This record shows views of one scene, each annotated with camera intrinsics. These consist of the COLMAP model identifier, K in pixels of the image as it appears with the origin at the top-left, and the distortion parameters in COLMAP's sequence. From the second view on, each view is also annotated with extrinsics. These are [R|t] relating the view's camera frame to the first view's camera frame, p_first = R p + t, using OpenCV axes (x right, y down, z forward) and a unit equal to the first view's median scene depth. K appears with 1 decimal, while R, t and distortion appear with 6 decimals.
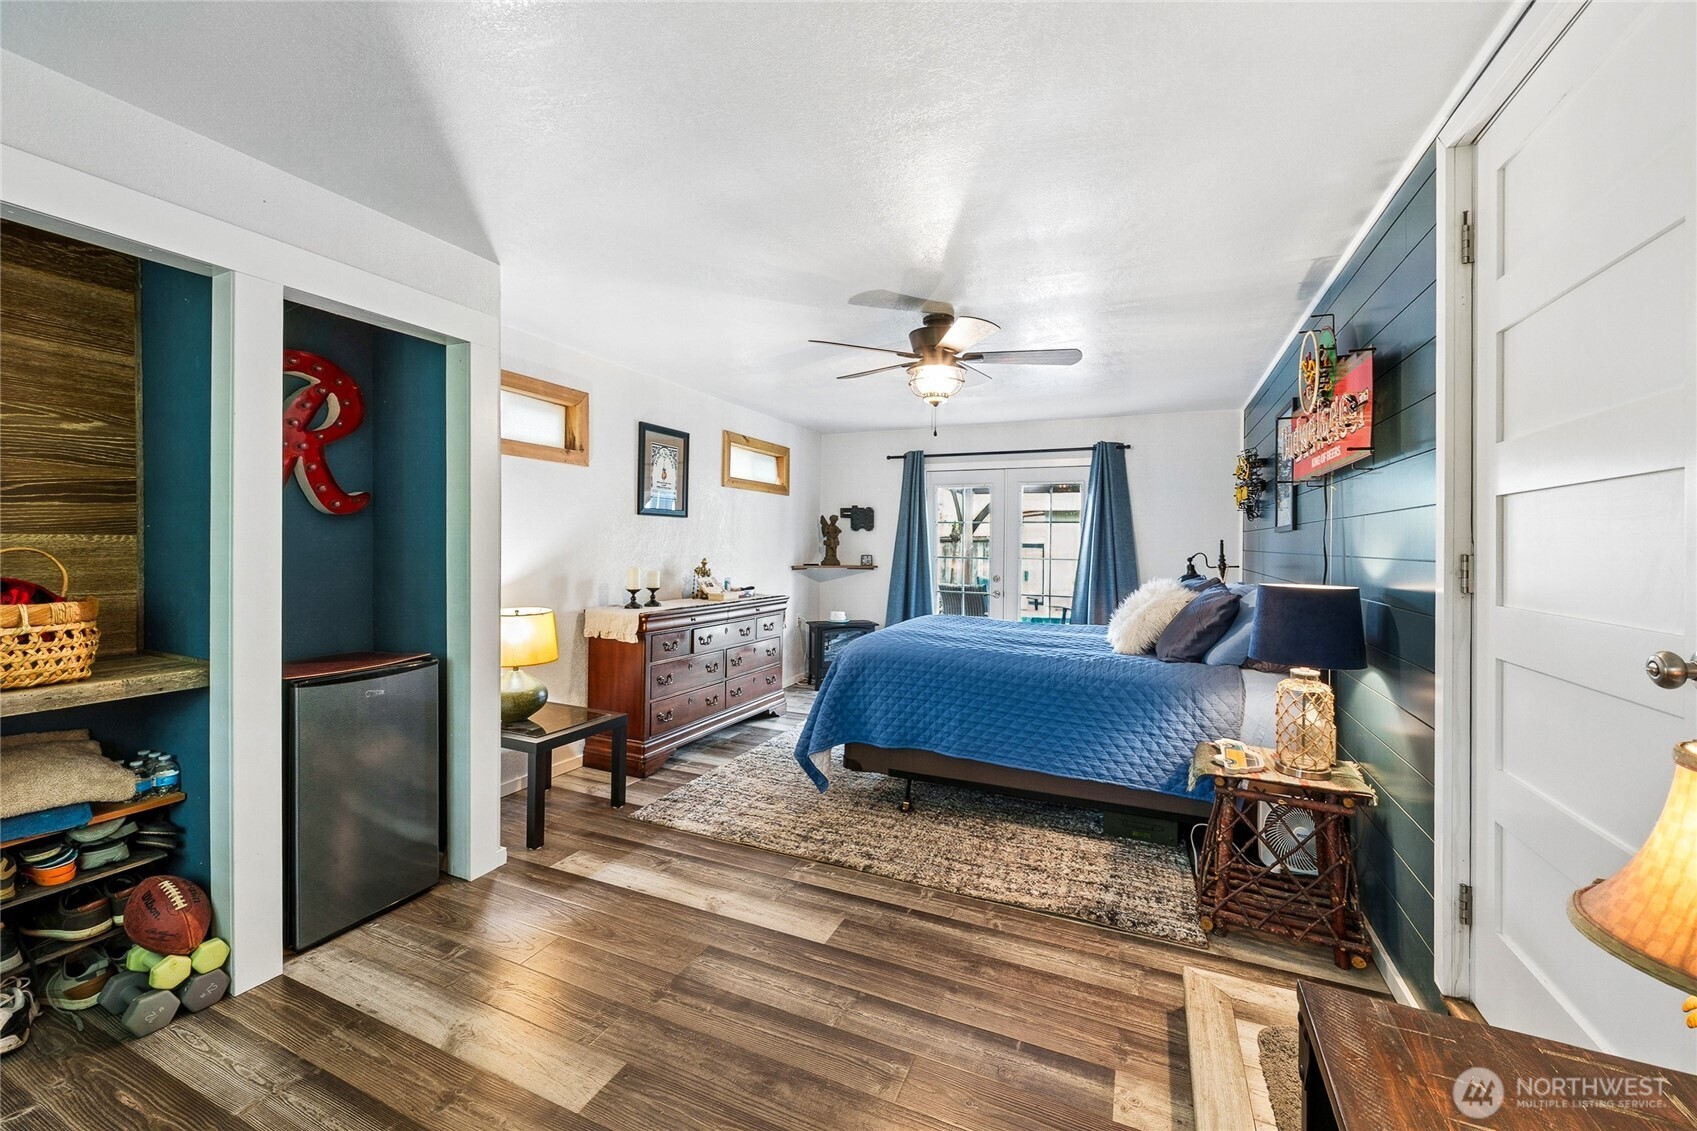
lens RADIAL K [[671.3, 0, 846.5], [0, 671.3, 547.5], [0, 0, 1]] dist [0.000006, 0.000004]
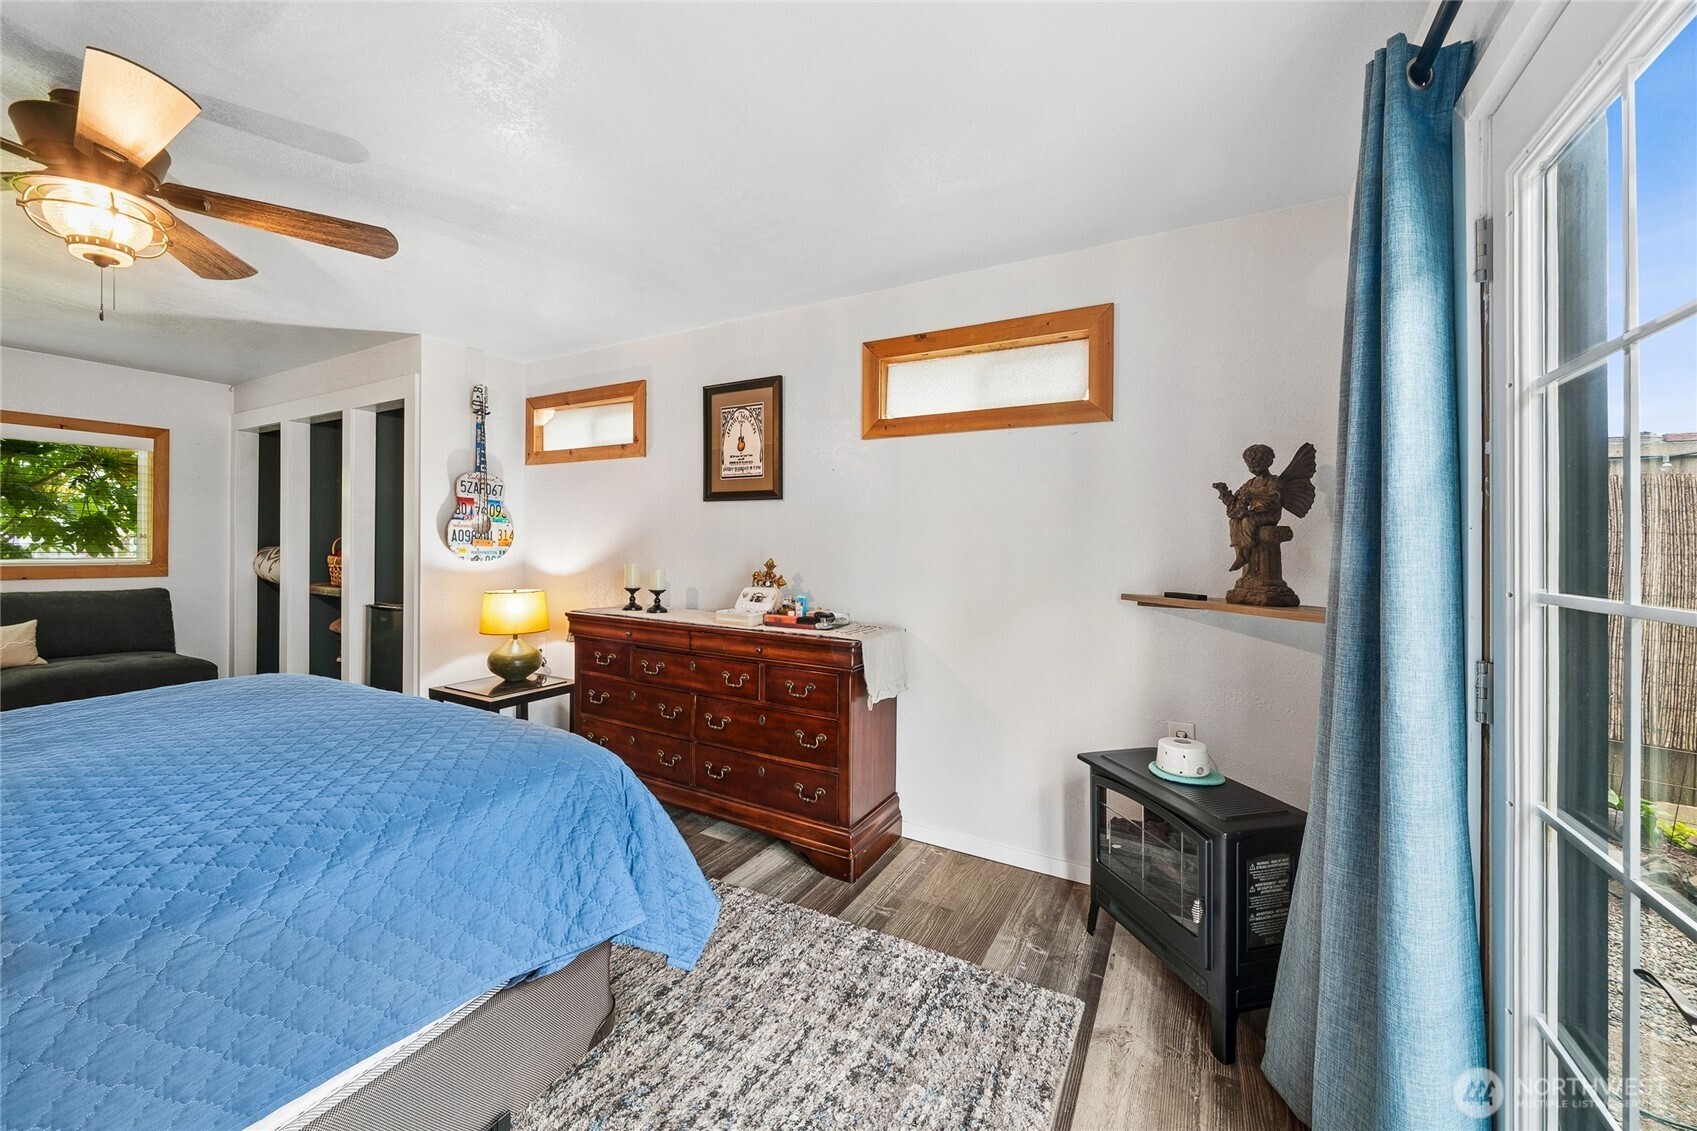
lens RADIAL K [[629.7, 0, 846.4], [0, 629.7, 527.1], [0, 0, 1]] dist [-0.000174, -0.000025]
pose [[-0.098255, -0.004143, -0.995153, 0.425985], [-0.002873, 0.999988, -0.003879, -0.013978], [0.995157, 0.002478, -0.098266, 1.207461]]
